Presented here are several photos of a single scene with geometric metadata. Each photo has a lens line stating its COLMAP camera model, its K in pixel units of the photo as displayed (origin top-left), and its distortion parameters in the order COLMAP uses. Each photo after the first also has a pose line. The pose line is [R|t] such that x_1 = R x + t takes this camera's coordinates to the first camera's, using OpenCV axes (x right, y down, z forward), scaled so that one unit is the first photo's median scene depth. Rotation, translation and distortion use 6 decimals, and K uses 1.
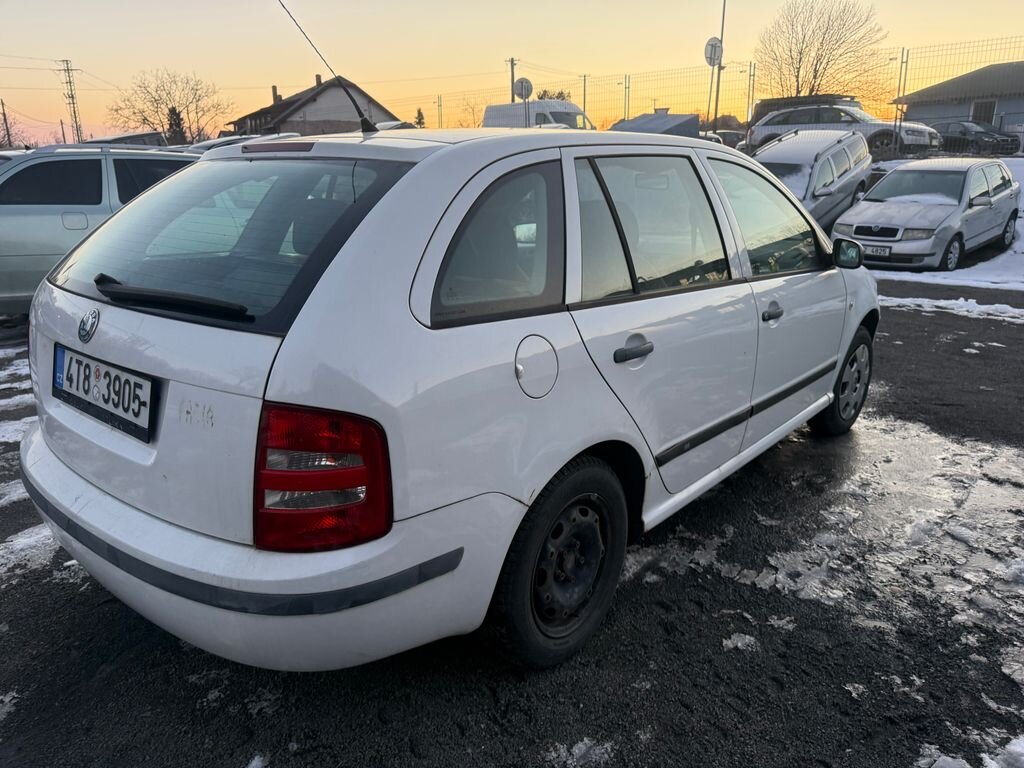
lens RADIAL K [[724.6, 0, 519.9], [0, 724.6, 384.1], [0, 0, 1]] dist [0.013856, -0.024686]
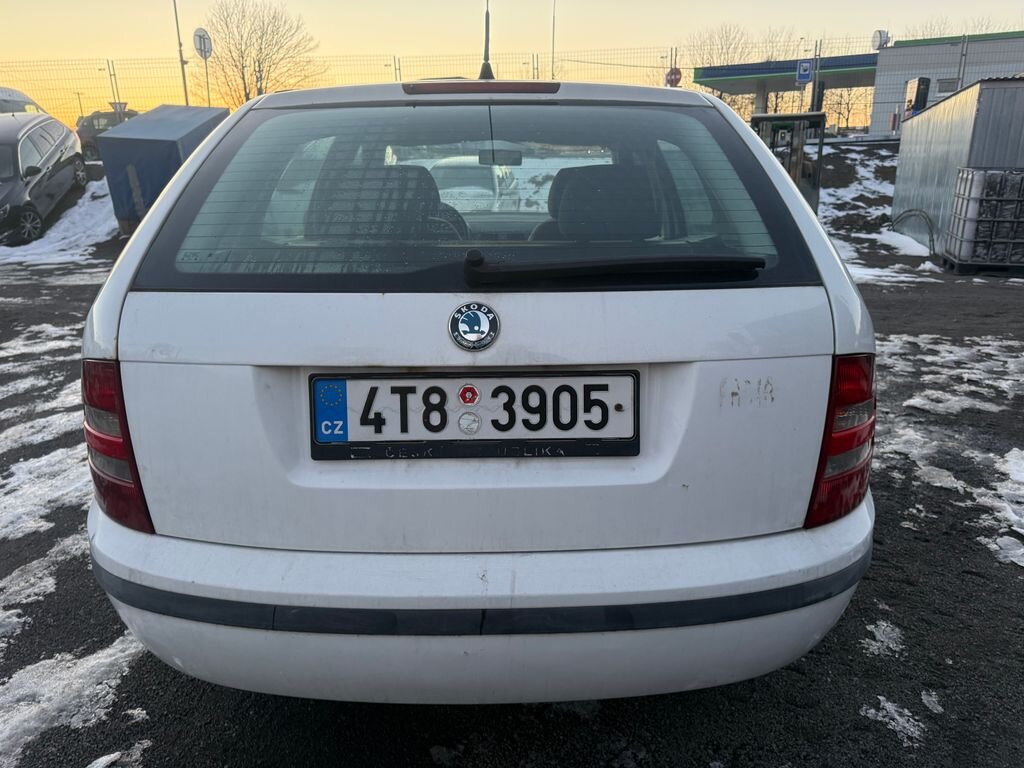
lens RADIAL K [[724.6, 0, 520.0], [0, 724.6, 388.1], [0, 0, 1]] dist [0.013856, -0.024686]
pose [[0.766714, -0.190238, 0.613155, -0.921024], [0.189184, 0.979627, 0.067377, -0.055492], [-0.613481, 0.064340, 0.787084, 0.402875]]
